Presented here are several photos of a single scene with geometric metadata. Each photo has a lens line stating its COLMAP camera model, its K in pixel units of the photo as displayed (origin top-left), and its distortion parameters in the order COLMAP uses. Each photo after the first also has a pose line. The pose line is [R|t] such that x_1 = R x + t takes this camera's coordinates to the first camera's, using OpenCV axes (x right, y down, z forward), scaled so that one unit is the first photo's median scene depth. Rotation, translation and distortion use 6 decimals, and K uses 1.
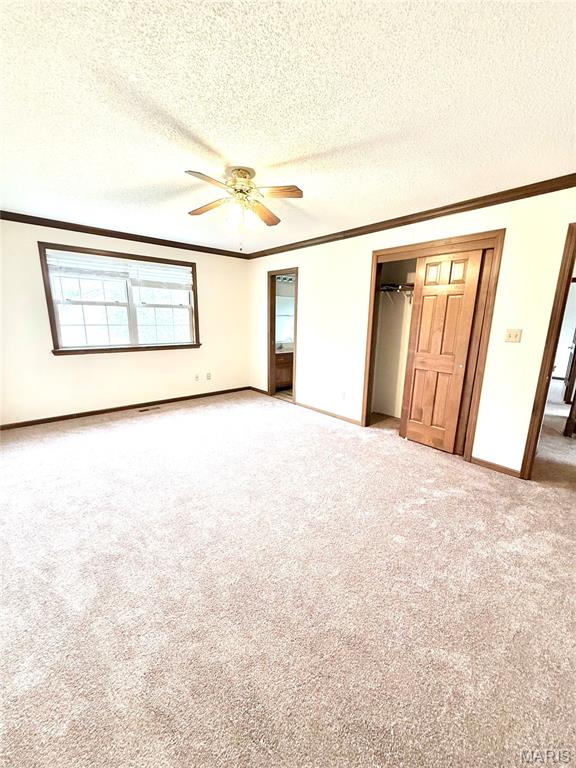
lens RADIAL K [[311.2, 0, 290.0], [0, 311.2, 381.6], [0, 0, 1]] dist [-0.000665, -0.000044]
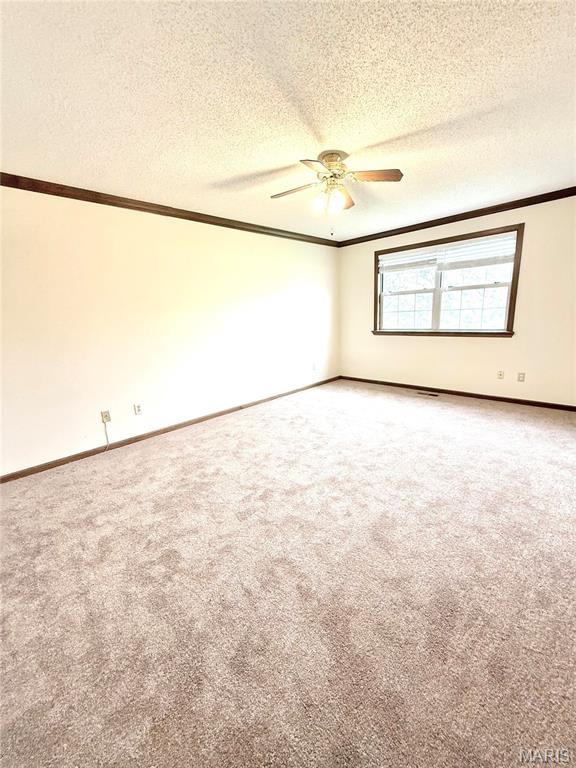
lens RADIAL K [[306.1, 0, 288.0], [0, 306.1, 384.0], [0, 0, 1]] dist [-0.000429, -0.000031]
pose [[0.032352, 0.216891, -0.975660, 0.527957], [-0.146972, 0.966591, 0.210001, -0.089398], [0.988611, 0.136601, 0.063148, 0.502268]]
